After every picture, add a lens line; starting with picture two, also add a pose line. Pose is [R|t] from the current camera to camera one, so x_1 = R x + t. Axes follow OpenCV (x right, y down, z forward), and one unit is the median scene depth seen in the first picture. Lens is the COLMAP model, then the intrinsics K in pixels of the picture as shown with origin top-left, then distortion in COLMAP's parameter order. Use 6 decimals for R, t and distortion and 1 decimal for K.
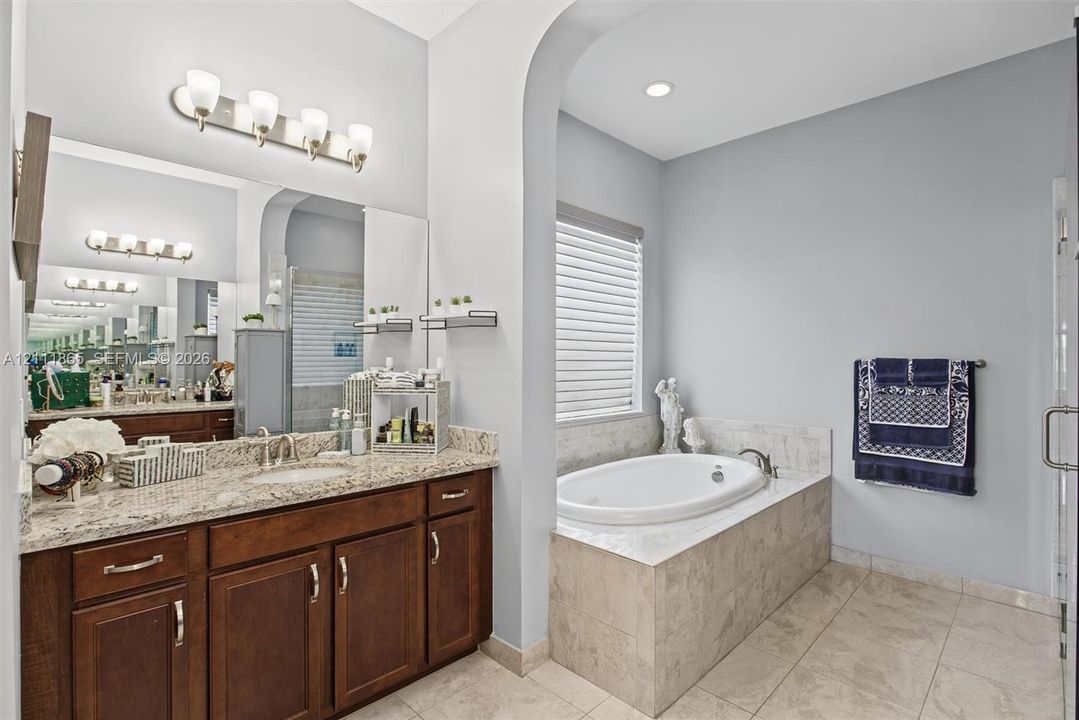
lens RADIAL K [[509.2, 0, 539.6], [0, 509.2, 361.4], [0, 0, 1]] dist [-0.000294, -0.000049]
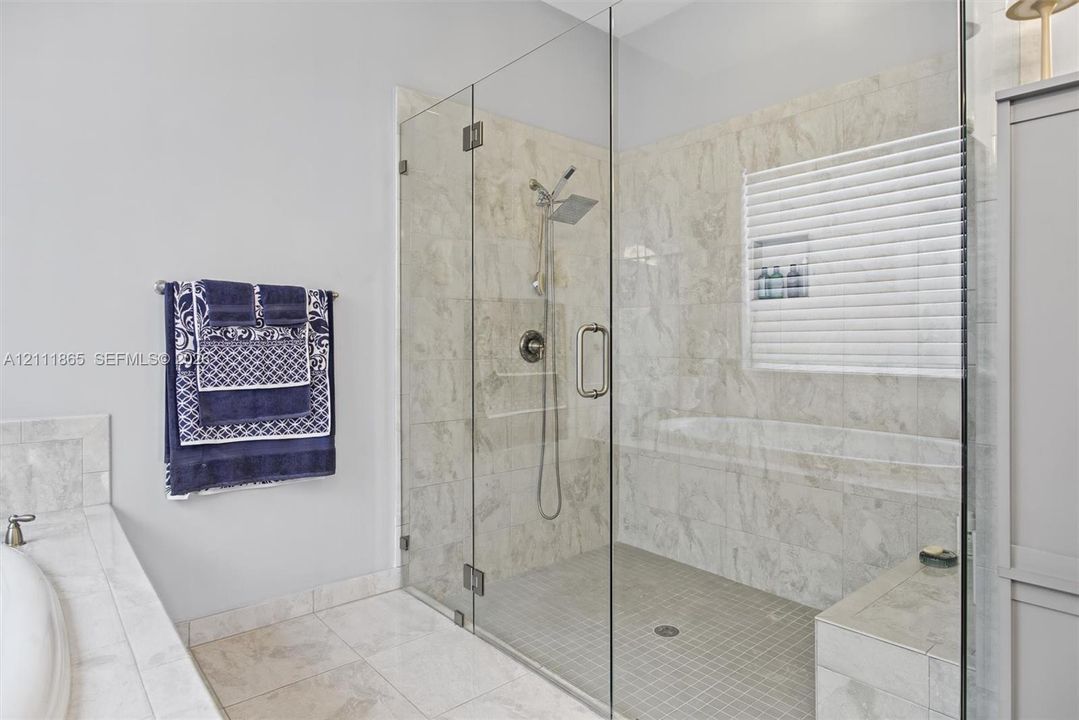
lens RADIAL K [[603.9, 0, 539.5], [0, 603.9, 340.0], [0, 0, 1]] dist [-0.005628, -0.000235]
pose [[0.074806, 0.001619, 0.997197, -0.000444], [0.000588, 0.999998, -0.001668, 0.067353], [-0.997198, 0.000712, 0.074805, 0.591446]]
